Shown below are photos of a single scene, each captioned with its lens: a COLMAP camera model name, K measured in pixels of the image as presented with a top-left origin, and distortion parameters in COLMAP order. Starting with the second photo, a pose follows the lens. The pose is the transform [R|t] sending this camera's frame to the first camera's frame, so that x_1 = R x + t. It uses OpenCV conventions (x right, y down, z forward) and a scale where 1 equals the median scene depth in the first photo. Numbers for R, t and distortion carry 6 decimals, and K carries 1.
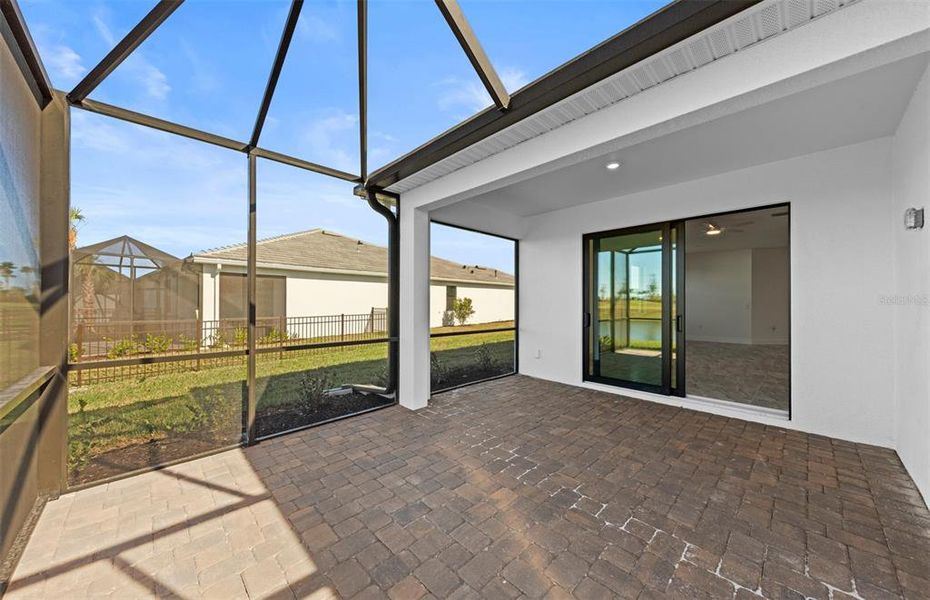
lens RADIAL K [[331.1, 0, 467.5], [0, 331.1, 299.9], [0, 0, 1]] dist [0.007652, -0.001784]
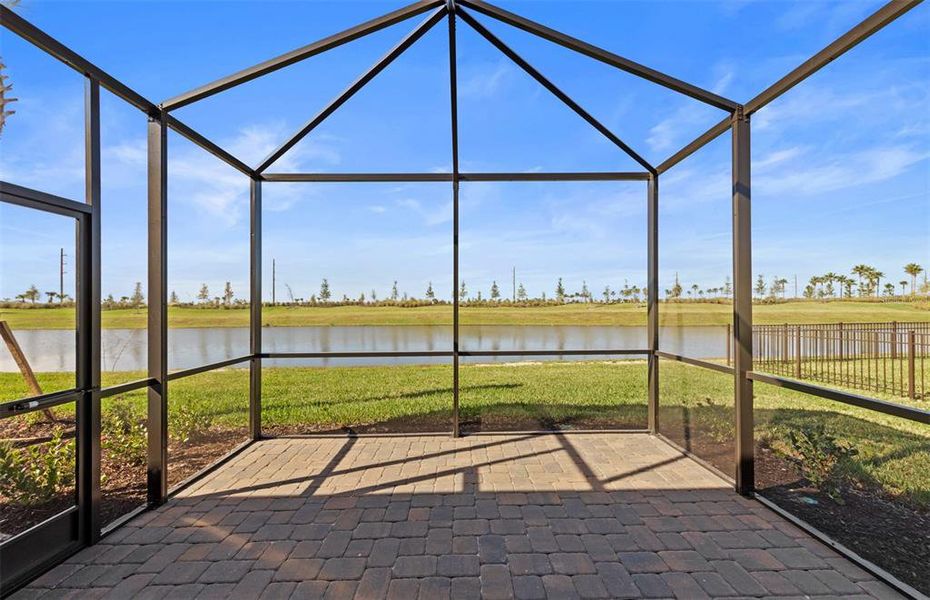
lens RADIAL K [[331.1, 0, 465.8], [0, 331.1, 303.4], [0, 0, 1]] dist [0.007652, -0.001784]
pose [[-0.686413, -0.000141, -0.727212, 0.257532], [0.013308, 0.999830, -0.012756, -0.004972], [0.727090, -0.018434, -0.686295, 0.765156]]
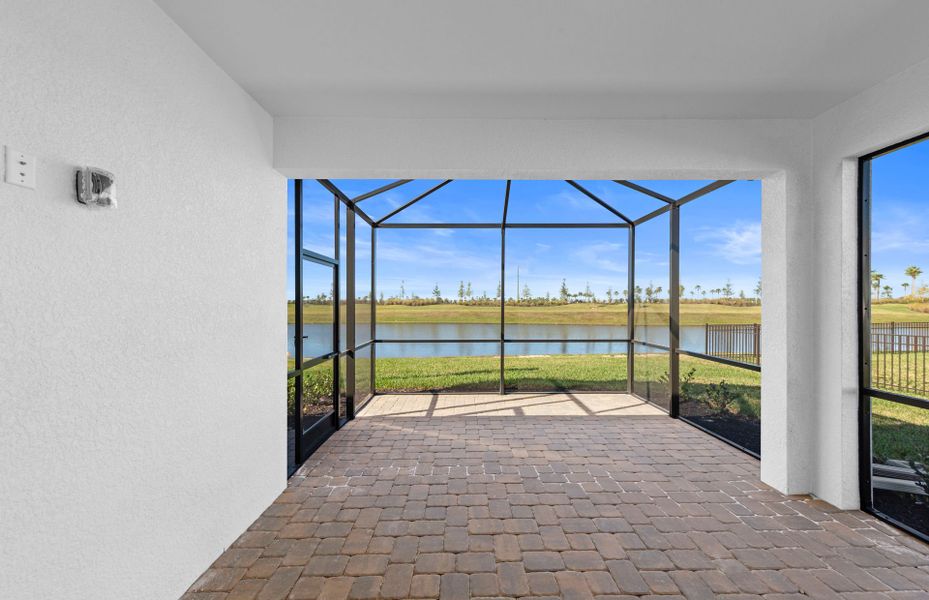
lens RADIAL K [[332.6, 0, 466.4], [0, 332.6, 304.6], [0, 0, 1]] dist [0.002668, -0.000564]
pose [[-0.690508, 0.000991, -0.723324, 0.687805], [0.006352, 0.999969, -0.004694, -0.024657], [0.723297, -0.007836, -0.690492, 0.959415]]
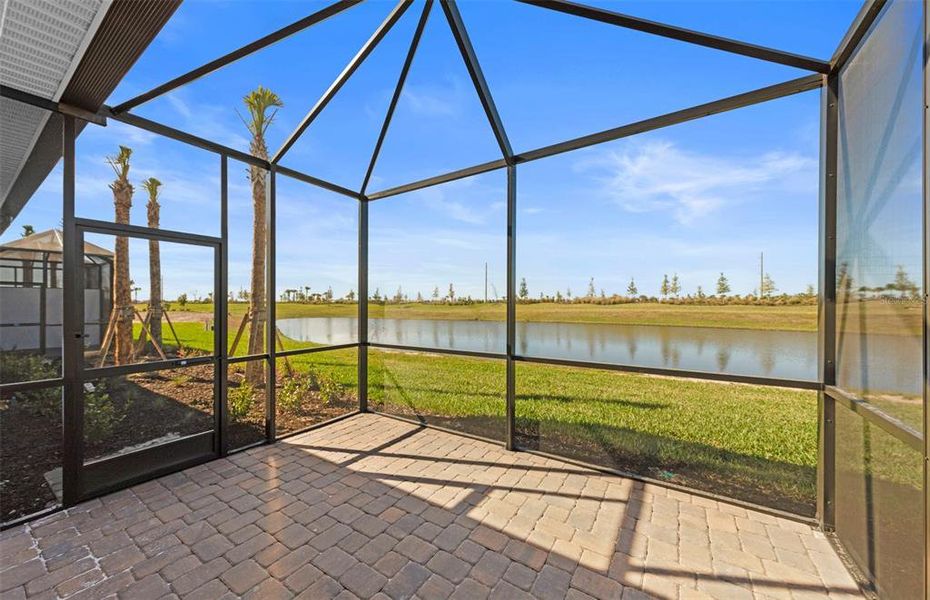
lens RADIAL K [[331.1, 0, 470.1], [0, 331.1, 299.7], [0, 0, 1]] dist [0.007652, -0.001784]
pose [[-0.973091, -0.000717, -0.230422, -0.064574], [0.004244, 0.999770, -0.021036, -0.003489], [0.230384, -0.021448, -0.972864, 0.880813]]
